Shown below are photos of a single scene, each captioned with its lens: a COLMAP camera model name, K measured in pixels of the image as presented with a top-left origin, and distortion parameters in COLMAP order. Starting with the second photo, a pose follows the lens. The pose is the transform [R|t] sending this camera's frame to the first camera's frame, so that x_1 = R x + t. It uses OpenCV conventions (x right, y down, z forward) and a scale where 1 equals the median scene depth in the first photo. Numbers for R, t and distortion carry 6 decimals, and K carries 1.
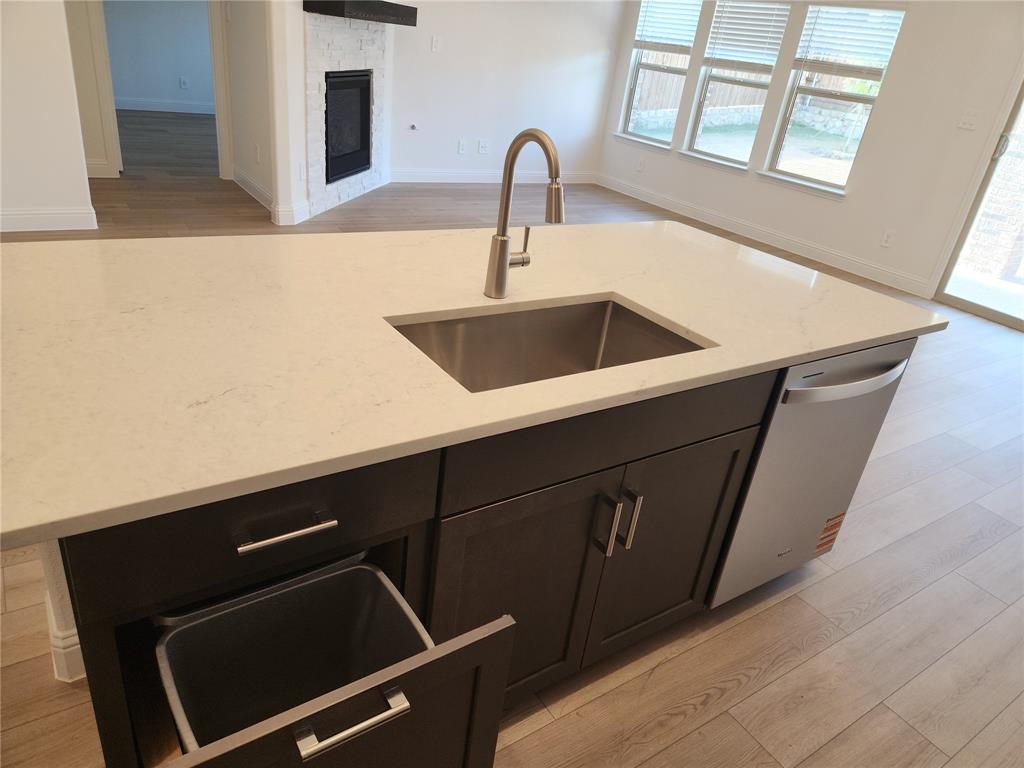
lens RADIAL K [[687.5, 0, 520.3], [0, 687.5, 389.2], [0, 0, 1]] dist [0.053933, -0.033001]
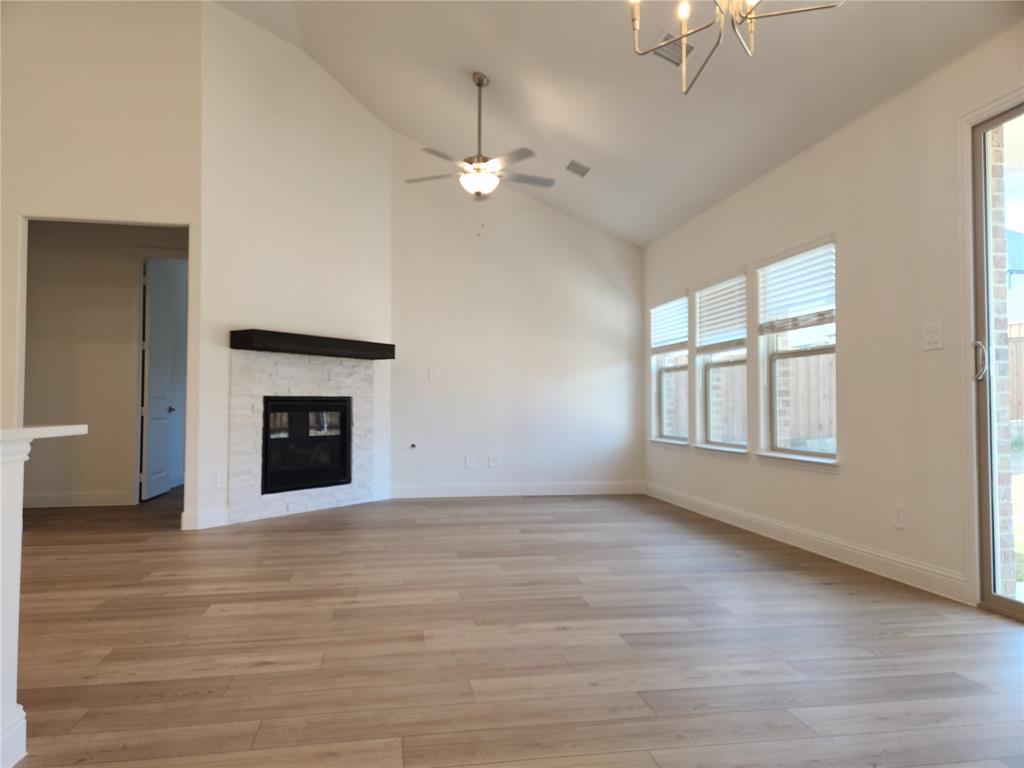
lens RADIAL K [[668.1, 0, 515.4], [0, 668.1, 390.1], [0, 0, 1]] dist [0.023733, -0.001499]
pose [[0.908898, -0.132882, -0.395281, 0.433191], [-0.080594, 0.874031, -0.479139, 0.018693], [0.409157, 0.467346, 0.783696, 0.260582]]
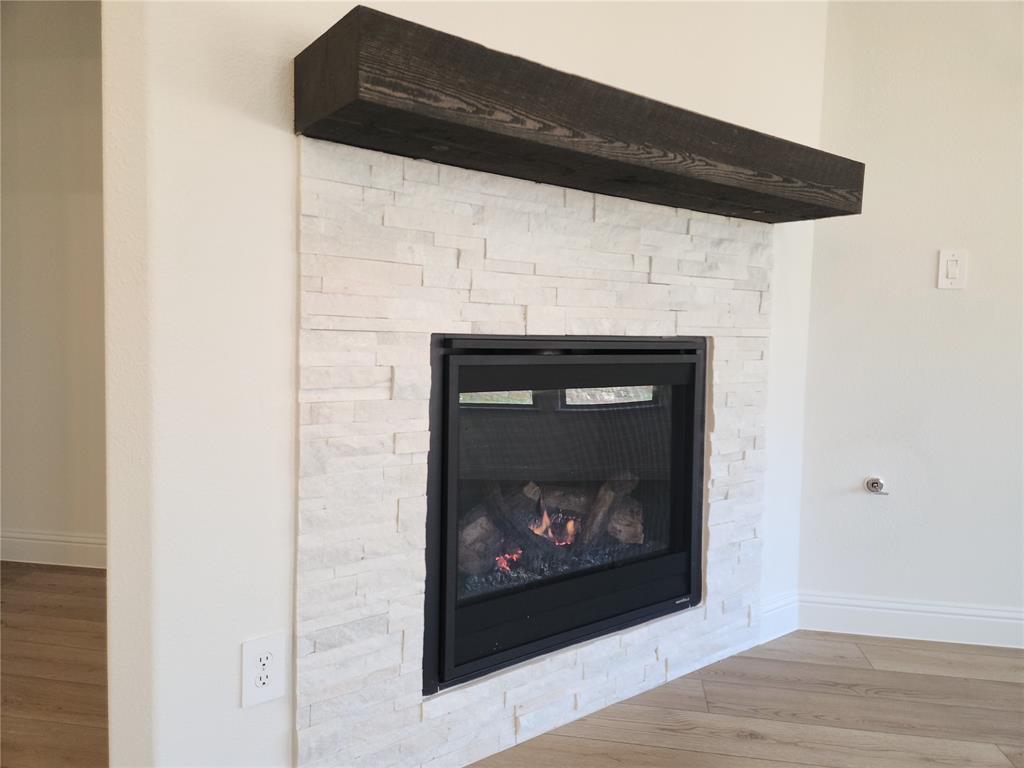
lens RADIAL K [[687.5, 0, 515.9], [0, 687.5, 381.5], [0, 0, 1]] dist [0.053933, -0.033001]
pose [[0.722456, -0.066018, -0.688258, -0.043624], [-0.245600, 0.906011, -0.344708, -0.286964], [0.646327, 0.418073, 0.638339, 0.702248]]
